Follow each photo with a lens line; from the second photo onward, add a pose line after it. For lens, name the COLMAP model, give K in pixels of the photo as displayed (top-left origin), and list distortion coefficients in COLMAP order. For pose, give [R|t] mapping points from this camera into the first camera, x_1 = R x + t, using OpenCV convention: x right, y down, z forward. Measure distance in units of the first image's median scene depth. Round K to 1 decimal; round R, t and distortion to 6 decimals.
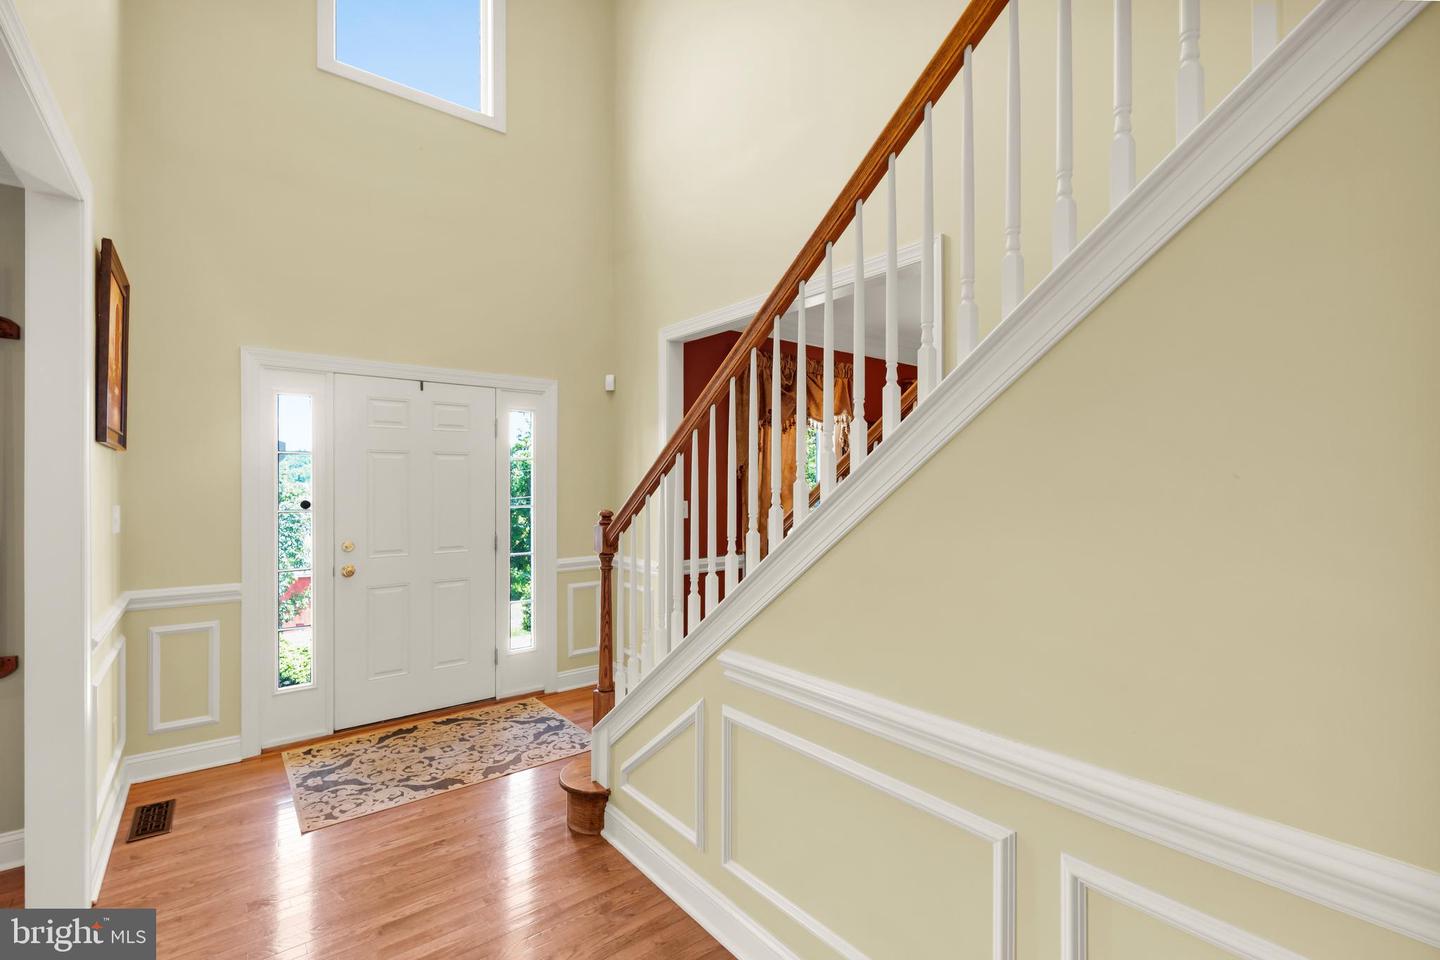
lens RADIAL K [[624.1, 0, 716.7], [0, 624.1, 482.9], [0, 0, 1]] dist [0.002540, -0.000415]
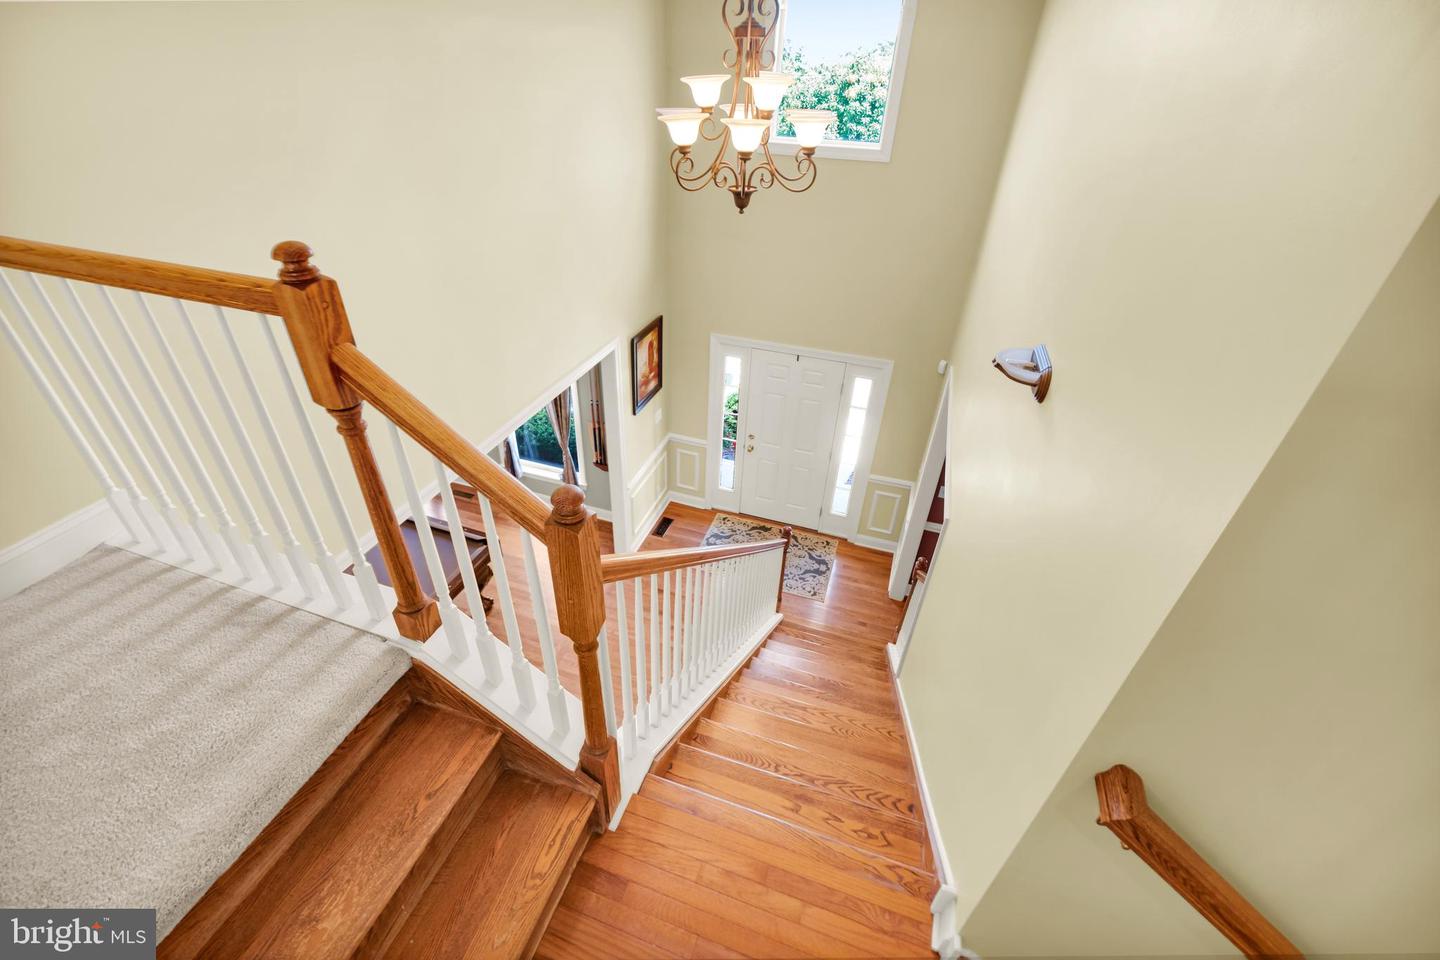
lens RADIAL K [[624.1, 0, 716.9], [0, 624.1, 483.3], [0, 0, 1]] dist [0.002540, -0.000415]
pose [[0.547710, 0.500488, -0.670467, 0.637081], [-0.043991, 0.817472, 0.574286, -0.809472], [0.835511, -0.285048, 0.469754, 0.006352]]
